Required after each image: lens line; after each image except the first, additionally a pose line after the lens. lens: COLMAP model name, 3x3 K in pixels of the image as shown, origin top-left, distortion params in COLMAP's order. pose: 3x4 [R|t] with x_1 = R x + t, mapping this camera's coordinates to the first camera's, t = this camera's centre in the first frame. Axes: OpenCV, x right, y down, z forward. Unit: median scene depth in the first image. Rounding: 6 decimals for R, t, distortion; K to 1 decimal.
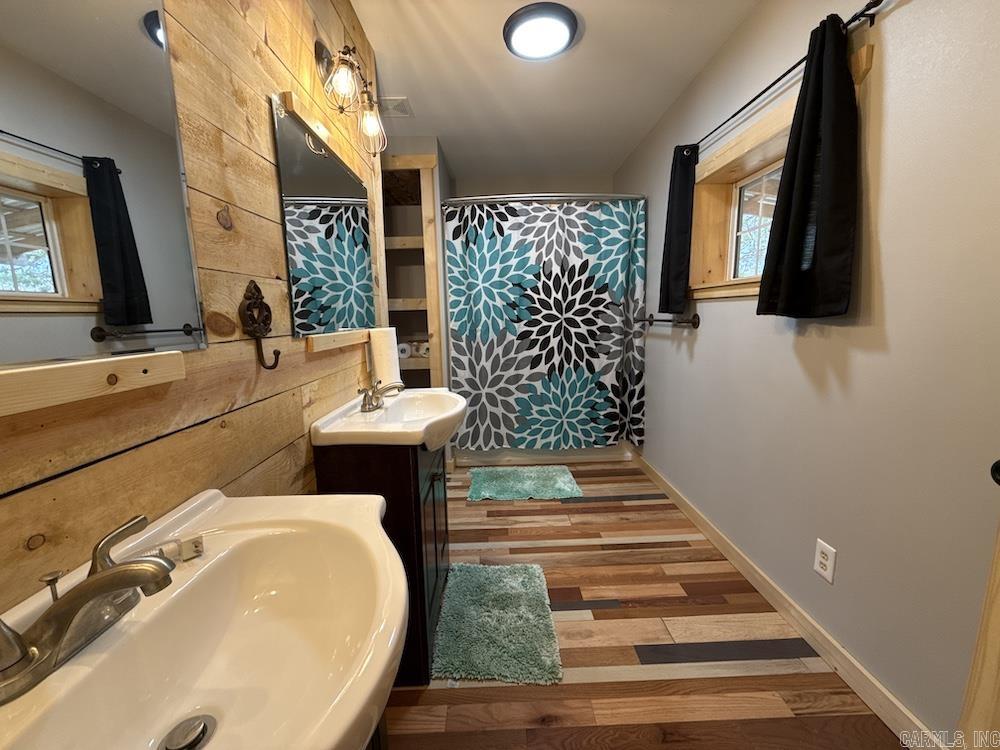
lens RADIAL K [[396.6, 0, 499.1], [0, 396.6, 376.0], [0, 0, 1]] dist [-0.001129, -0.000089]
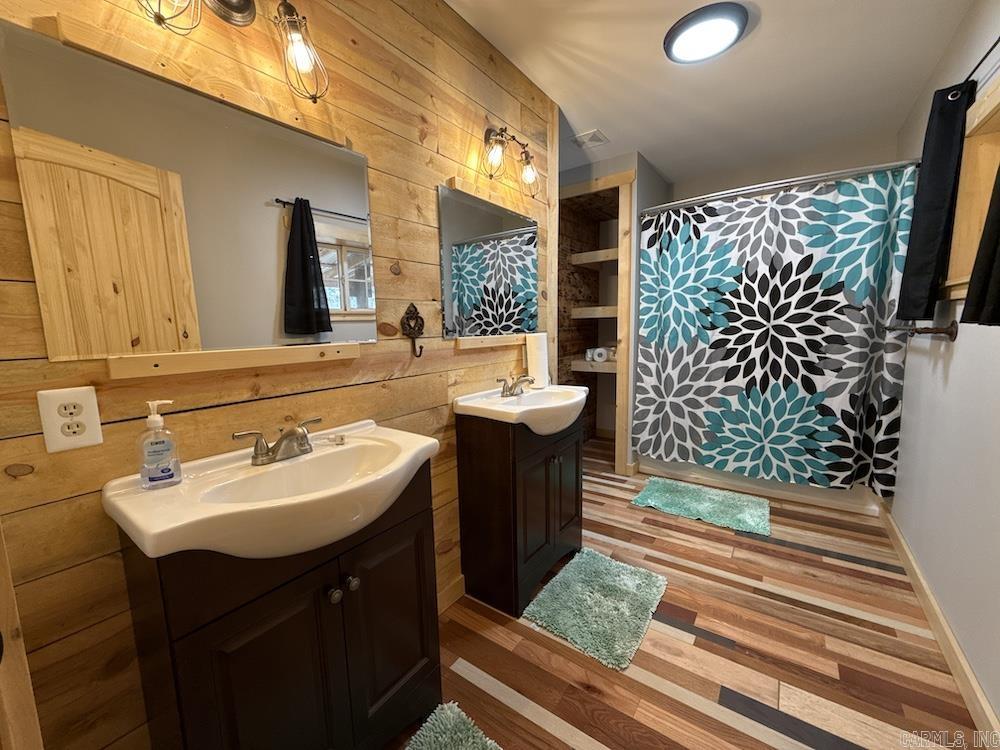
lens RADIAL K [[396.6, 0, 499.1], [0, 396.6, 376.0], [0, 0, 1]] dist [-0.001129, -0.000089]
pose [[0.800399, 0.079979, -0.594108, 0.214461], [-0.087964, 0.996002, 0.015575, 0.001426], [0.592978, 0.039794, 0.804234, -0.033158]]
